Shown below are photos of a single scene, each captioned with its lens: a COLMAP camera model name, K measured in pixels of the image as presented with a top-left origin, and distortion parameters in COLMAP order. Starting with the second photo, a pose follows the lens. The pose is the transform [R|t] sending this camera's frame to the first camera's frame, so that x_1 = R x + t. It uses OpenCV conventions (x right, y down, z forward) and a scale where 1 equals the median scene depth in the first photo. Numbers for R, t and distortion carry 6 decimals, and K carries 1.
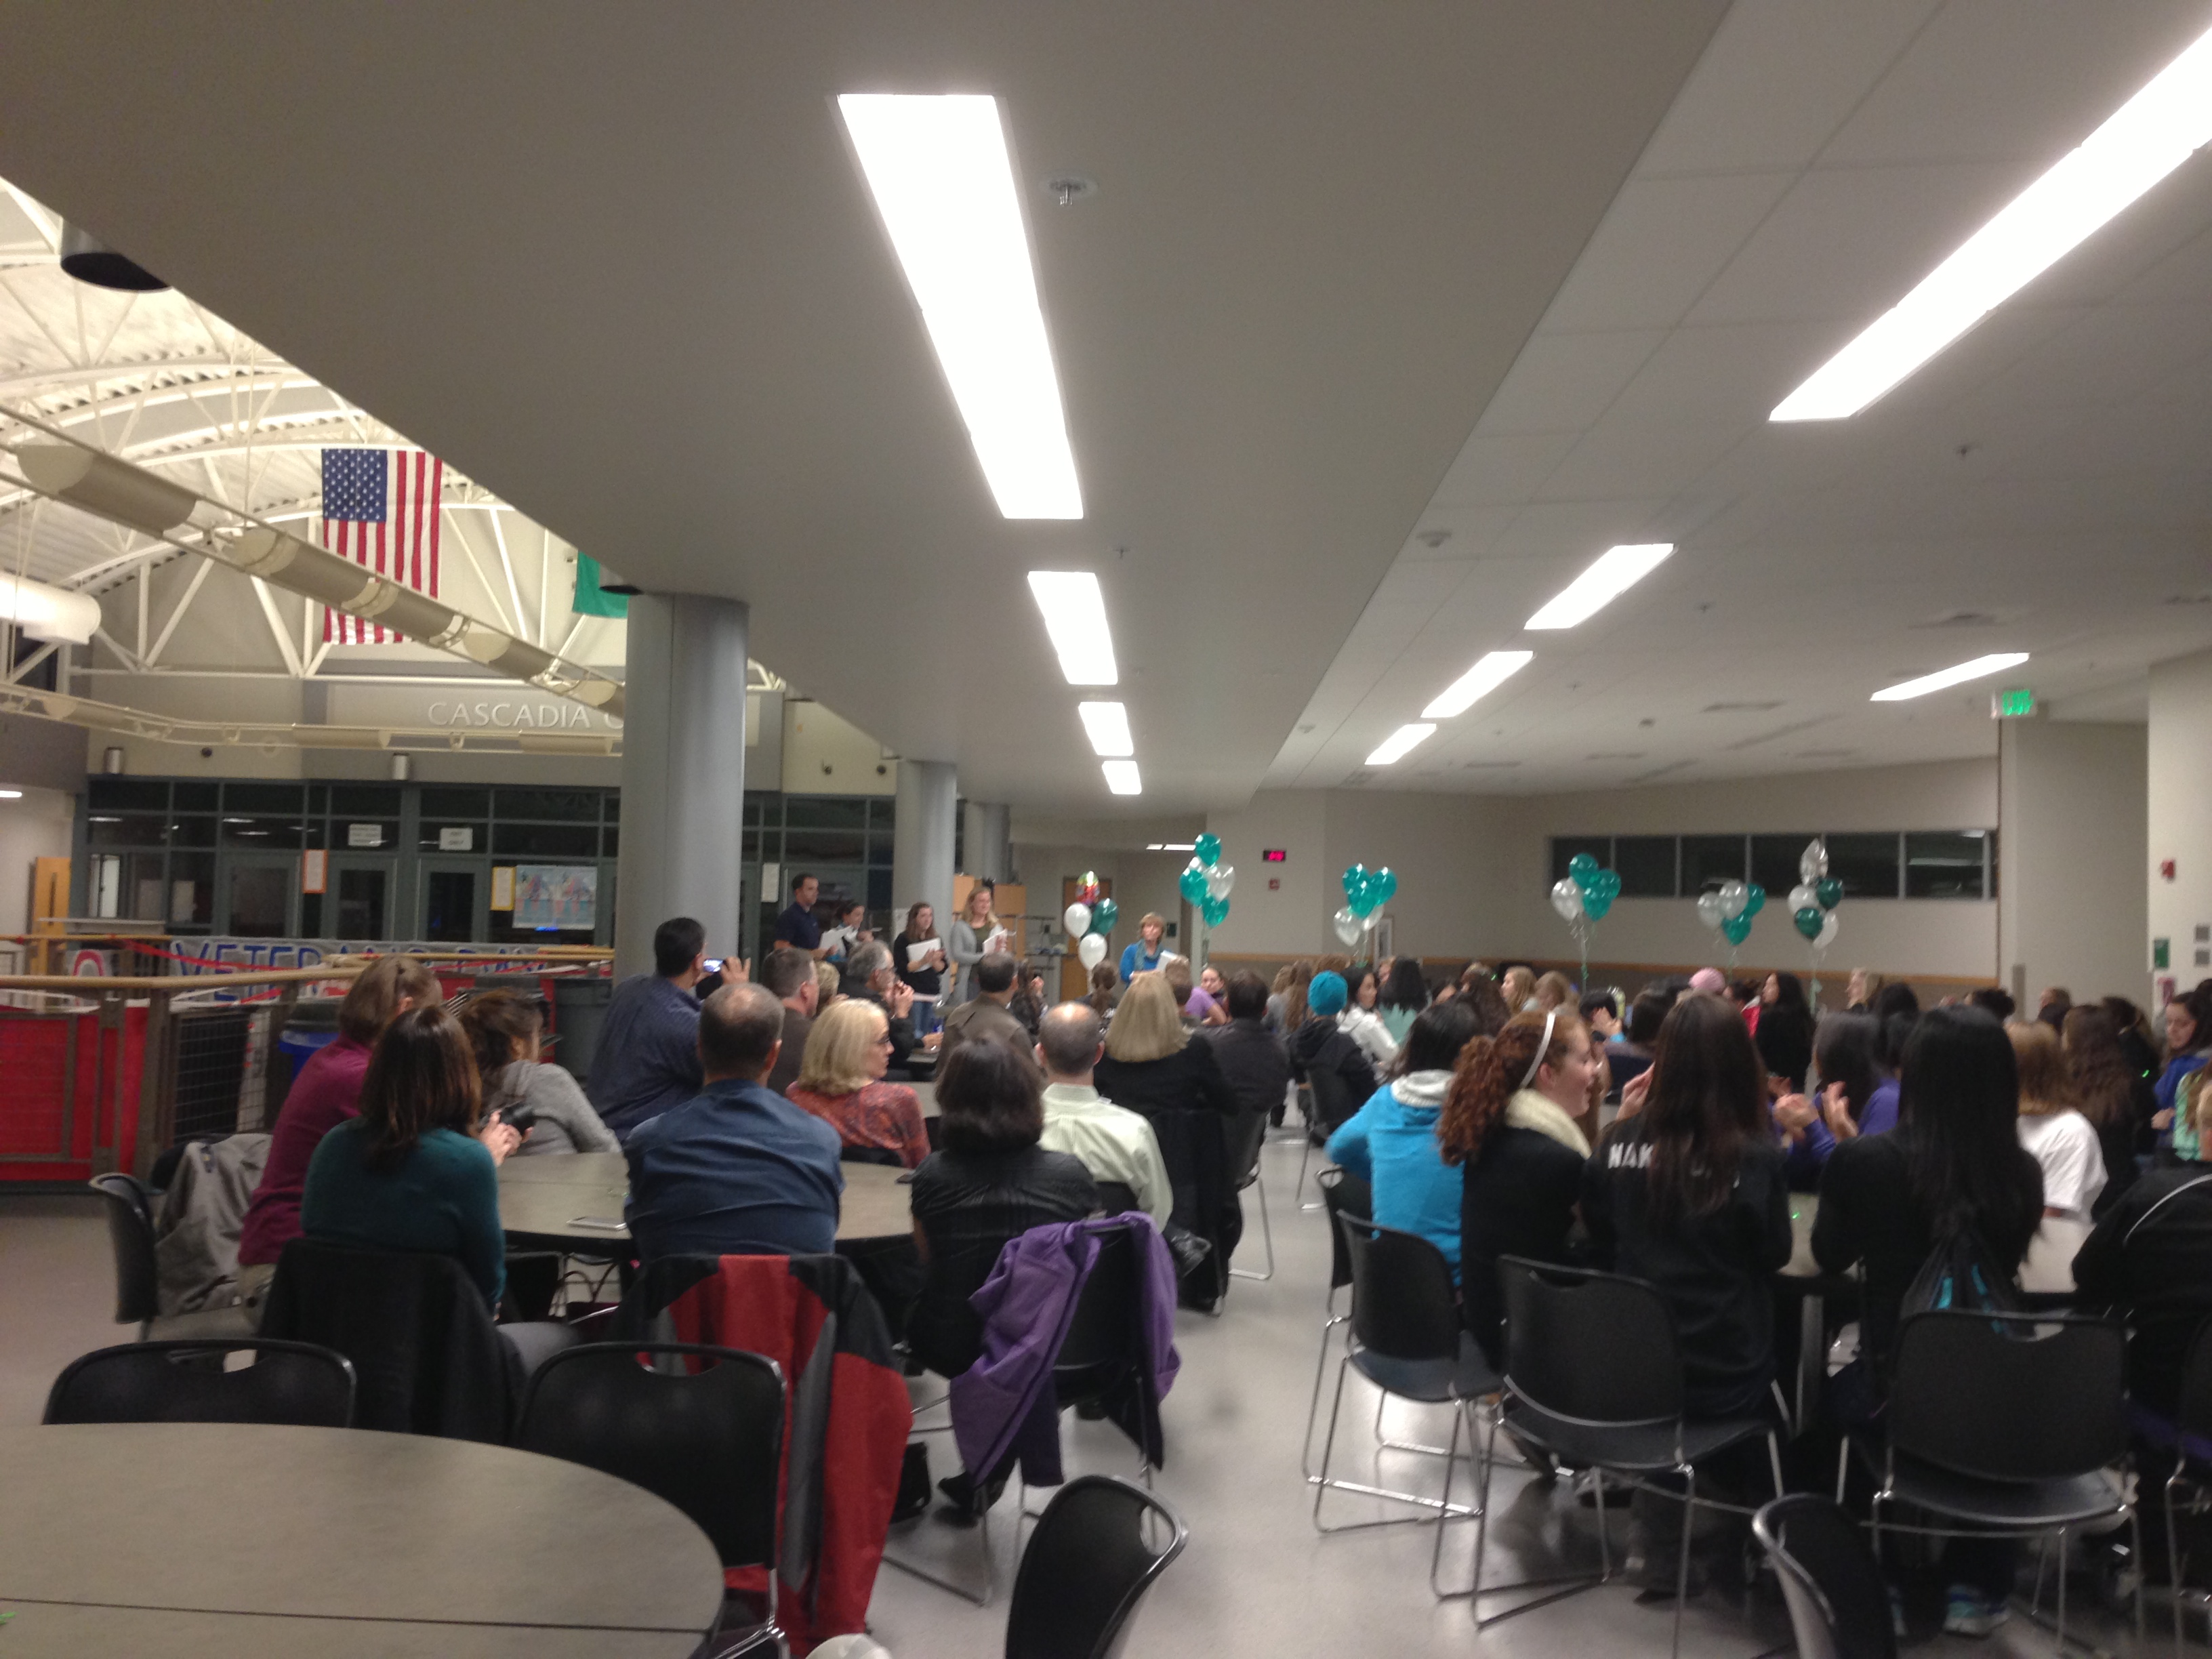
lens RADIAL K [[1975.6, 0, 1098.0], [0, 1975.6, 898.8], [0, 0, 1]] dist [0.043353, -0.001389]
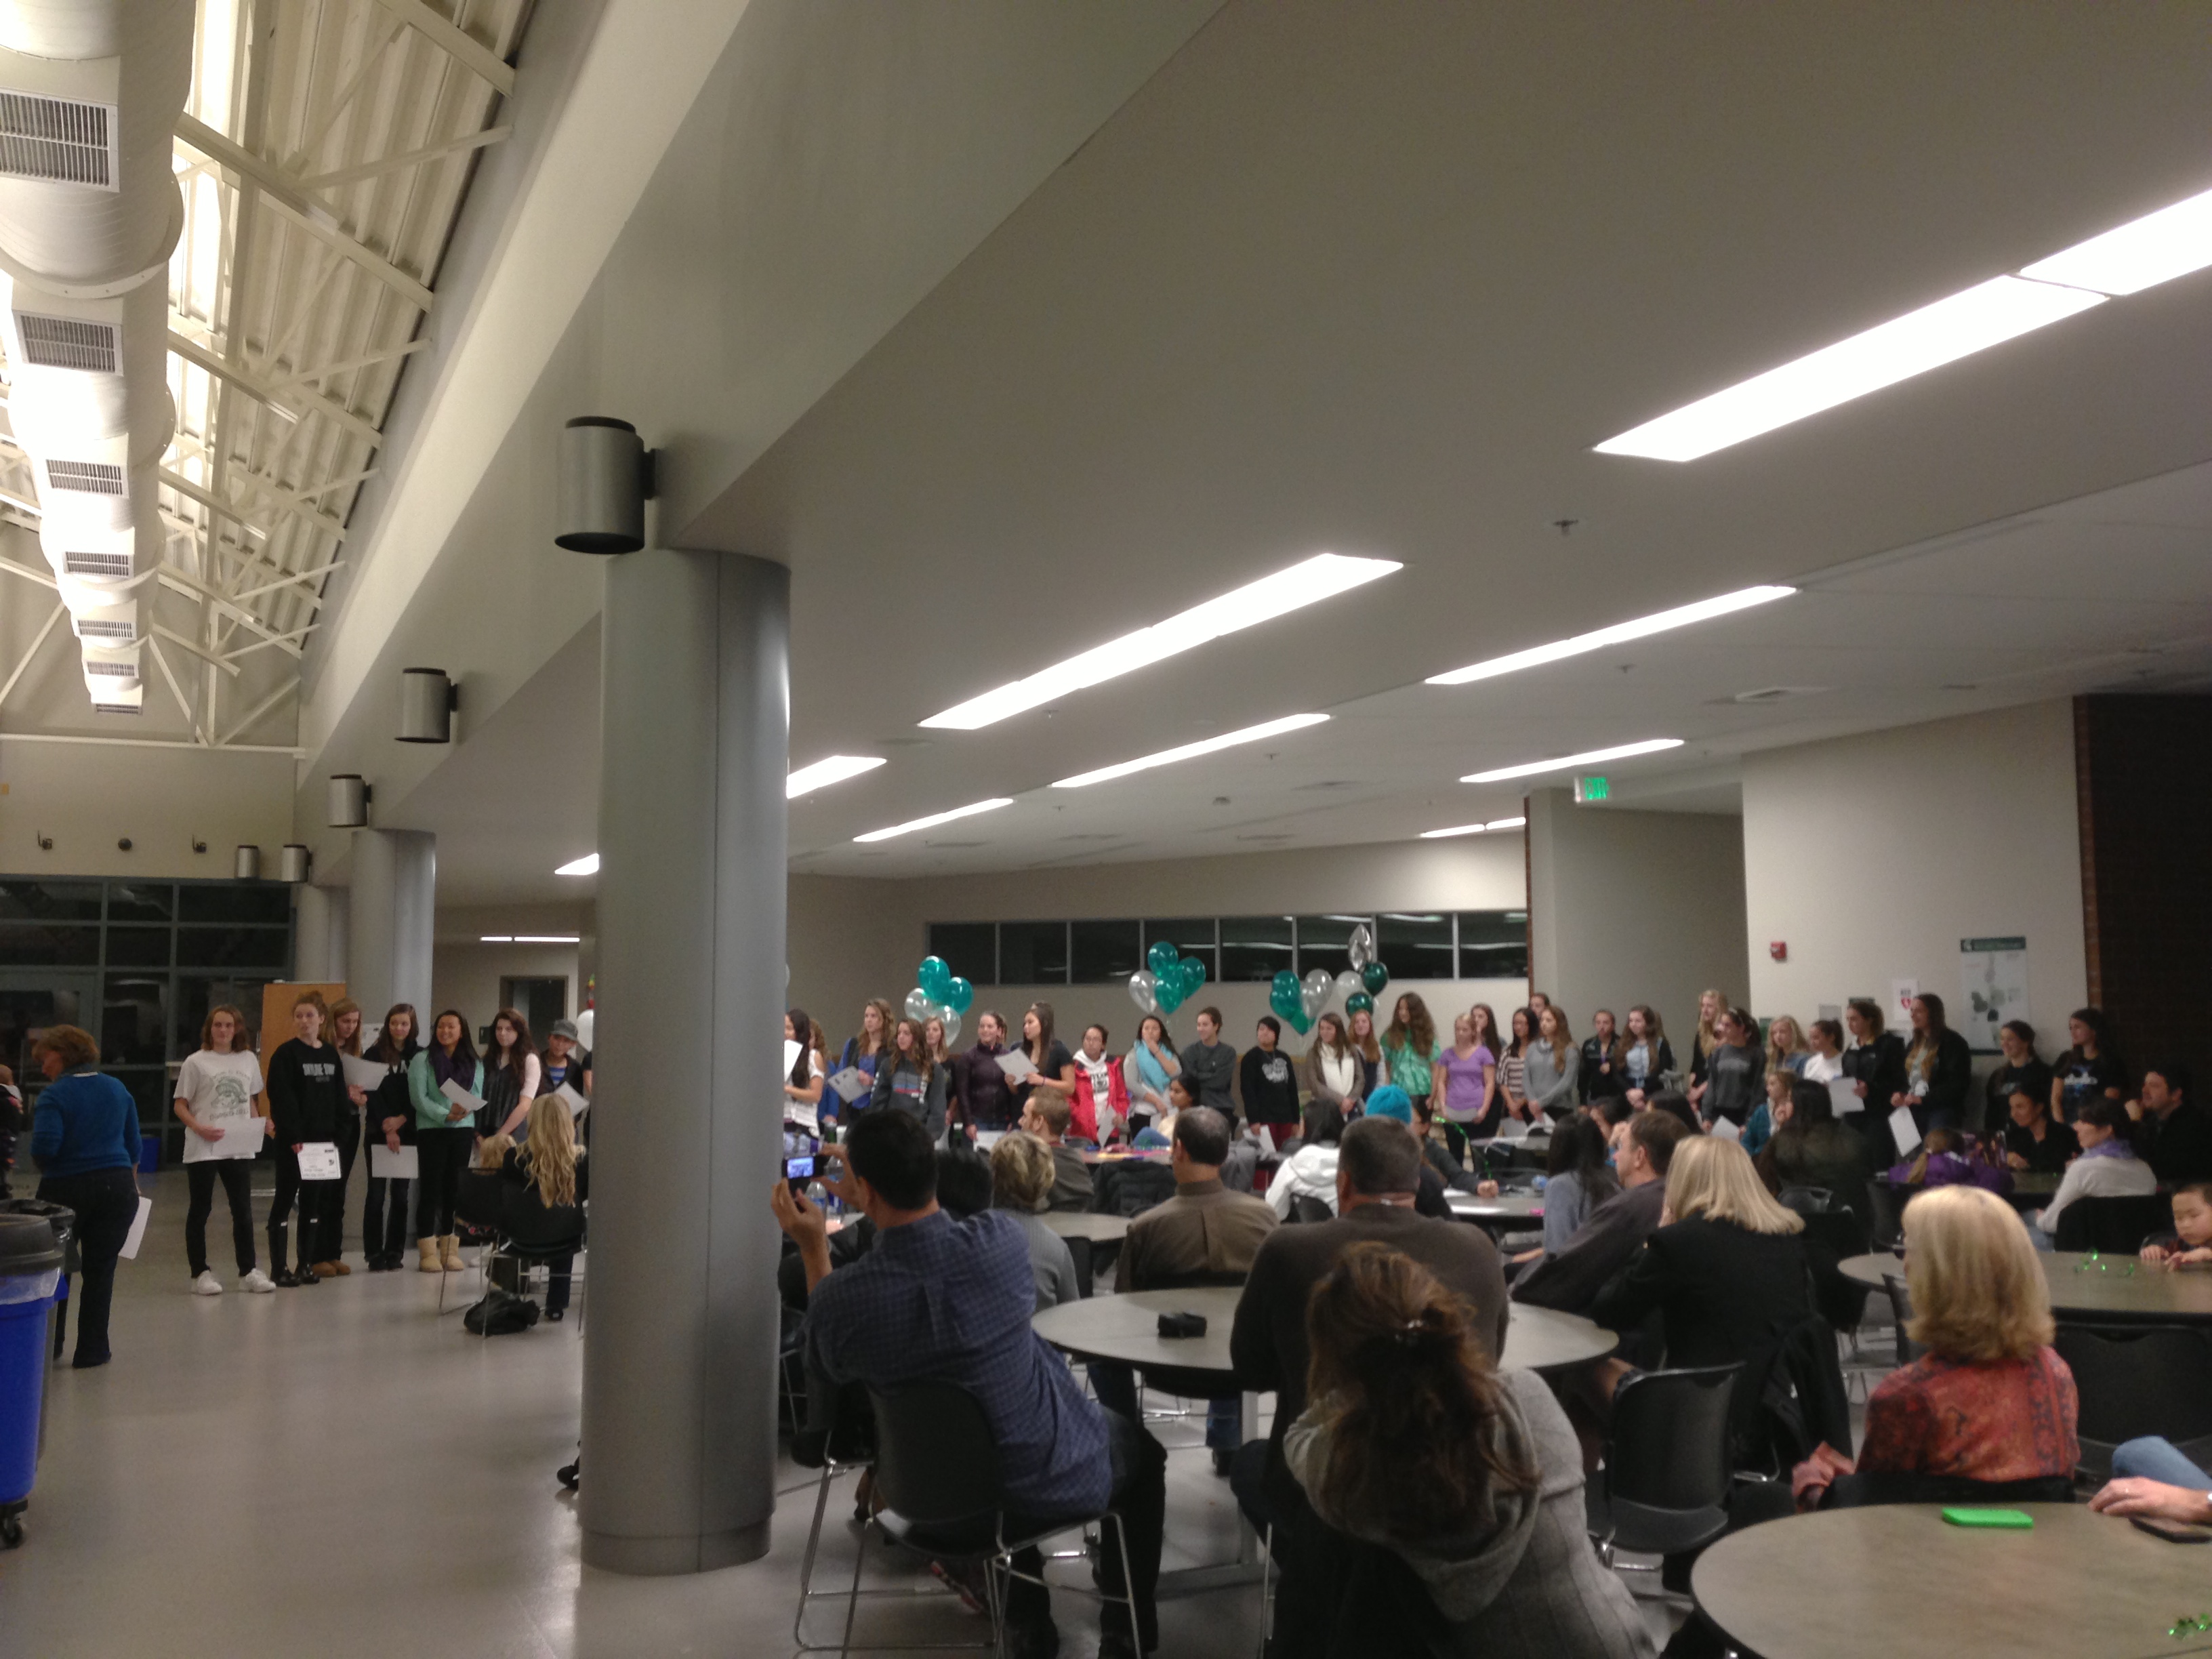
lens RADIAL K [[1973.3, 0, 1106.2], [0, 1973.3, 874.9], [0, 0, 1]] dist [0.035880, -0.015773]
pose [[0.886975, 0.002125, 0.461813, -0.179267], [0.023088, 0.998535, -0.048938, -0.008551], [-0.461241, 0.054069, 0.885626, 0.181787]]
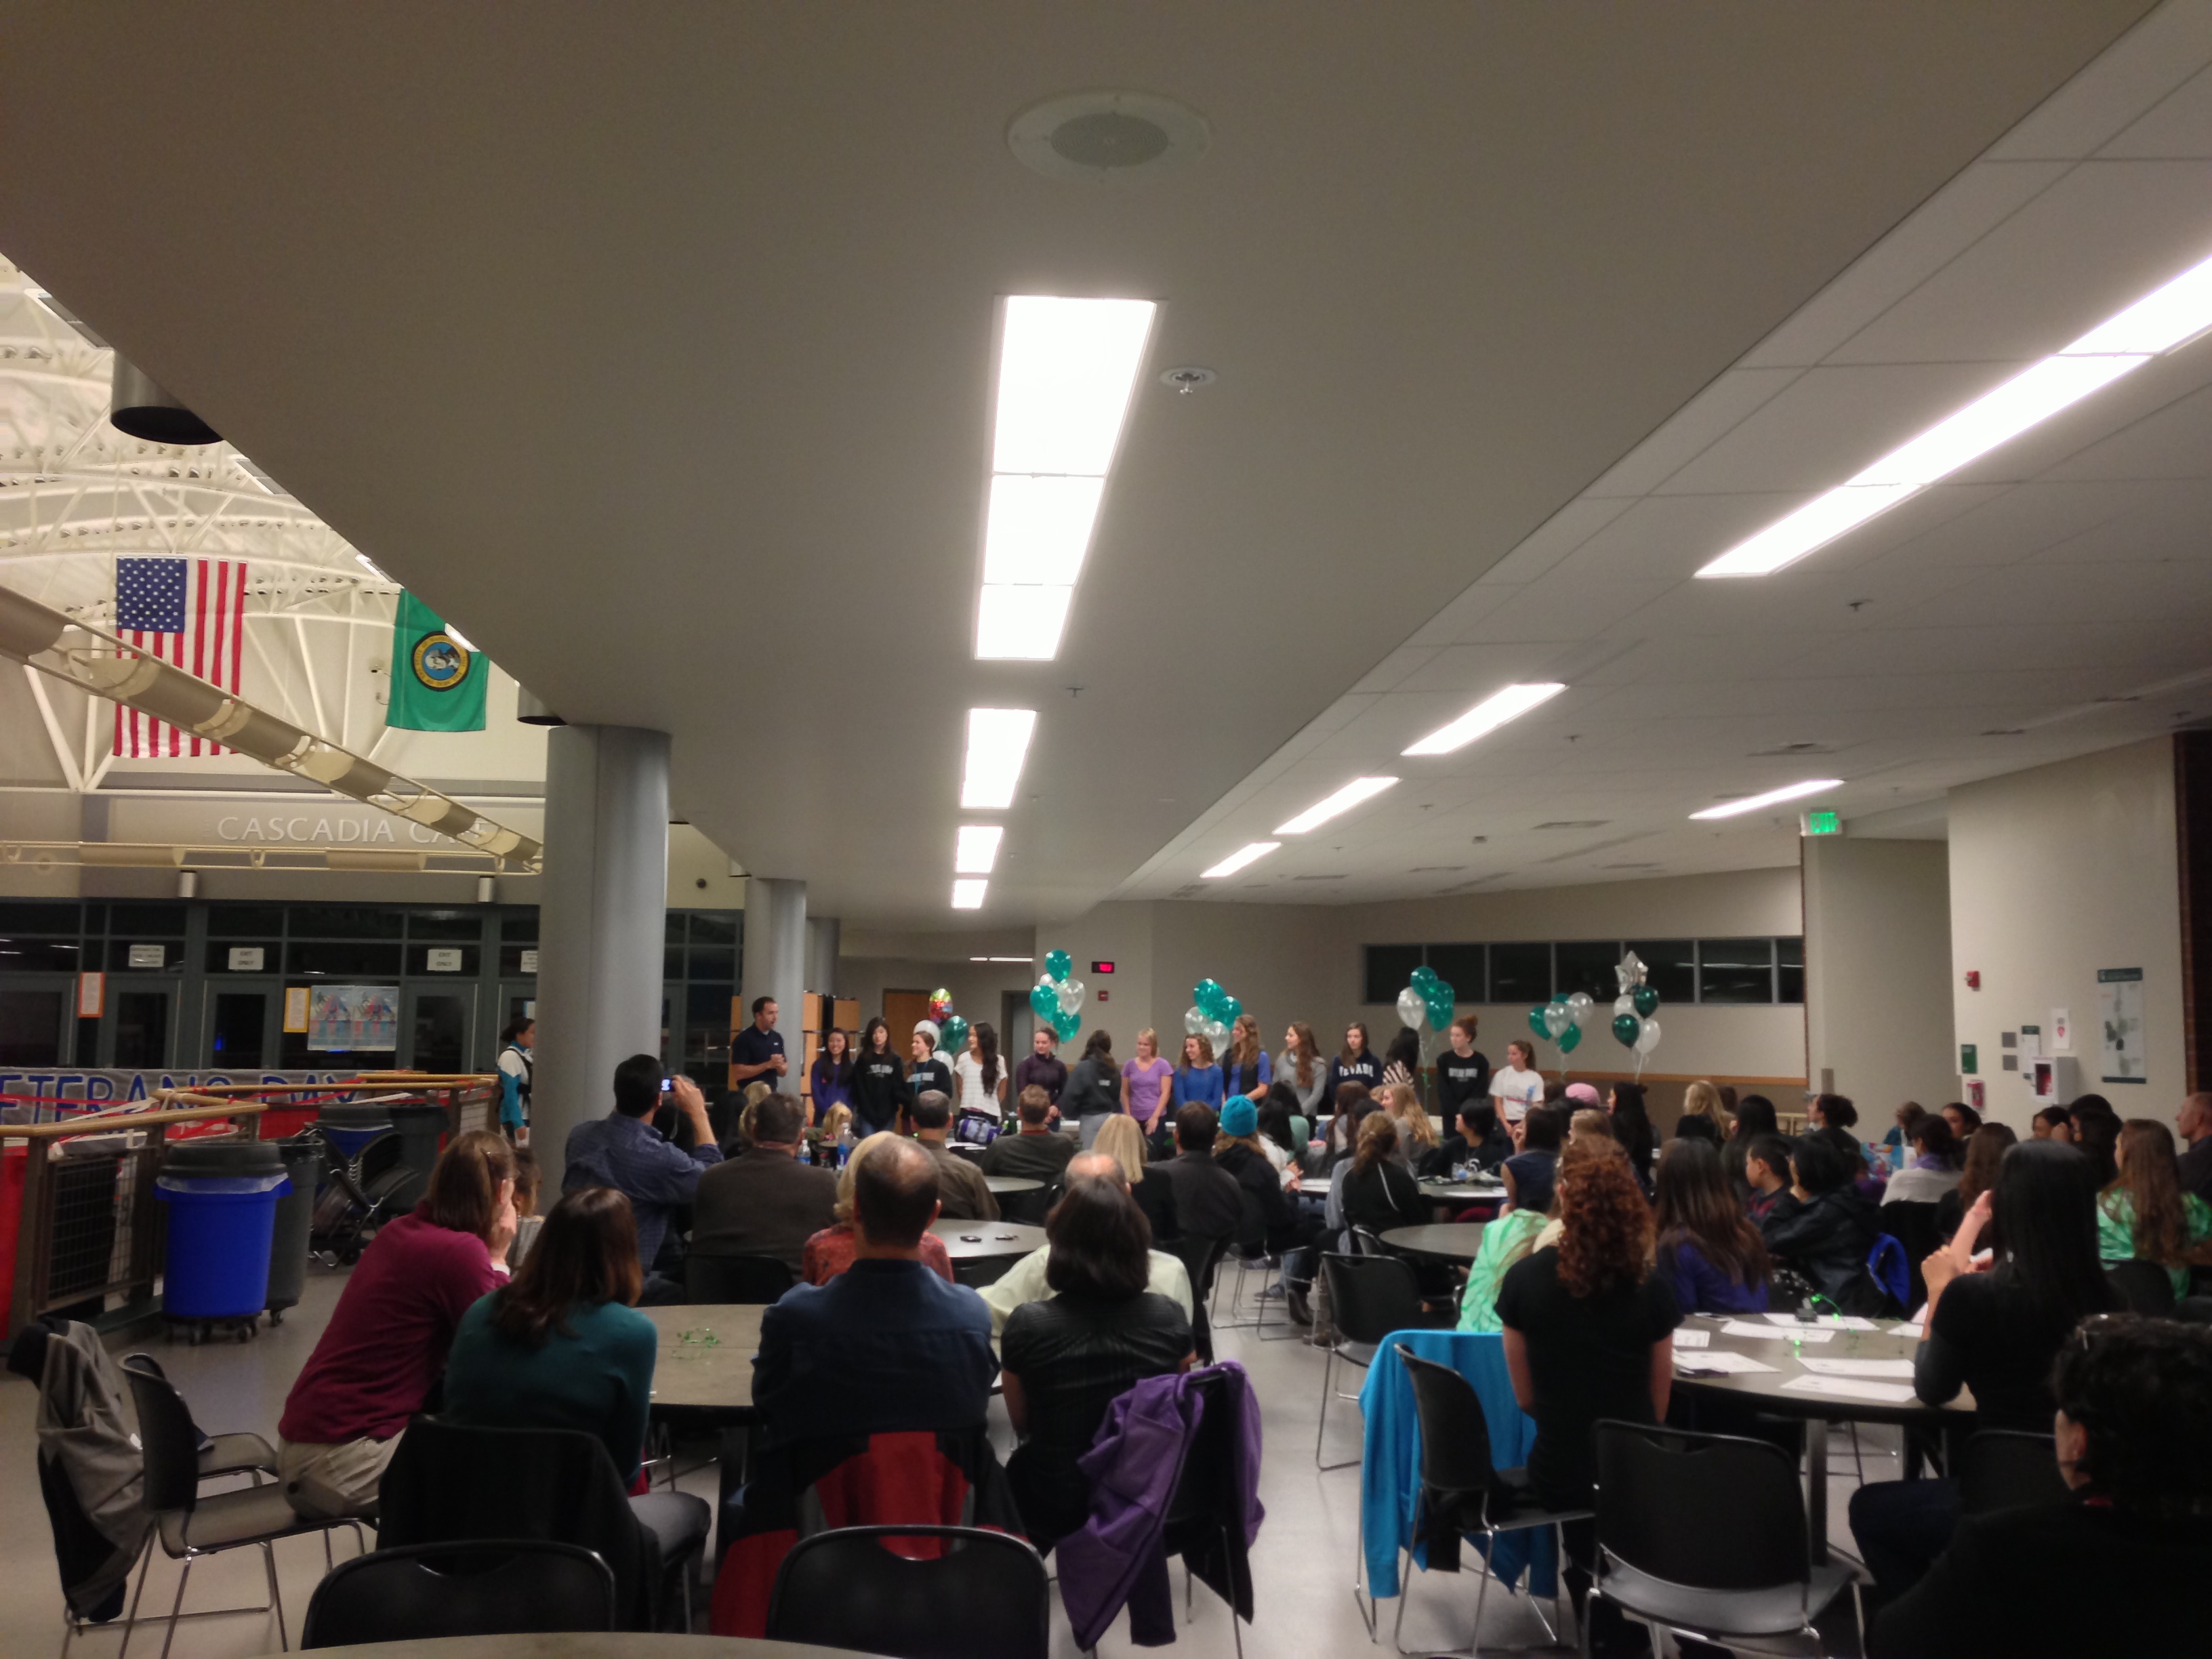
lens RADIAL K [[1973.3, 0, 1106.2], [0, 1973.3, 874.9], [0, 0, 1]] dist [0.035880, -0.015773]
pose [[0.992536, -0.005001, 0.121849, -0.039776], [0.012765, 0.997931, -0.063015, -0.006752], [-0.121282, 0.064100, 0.990546, -0.001708]]
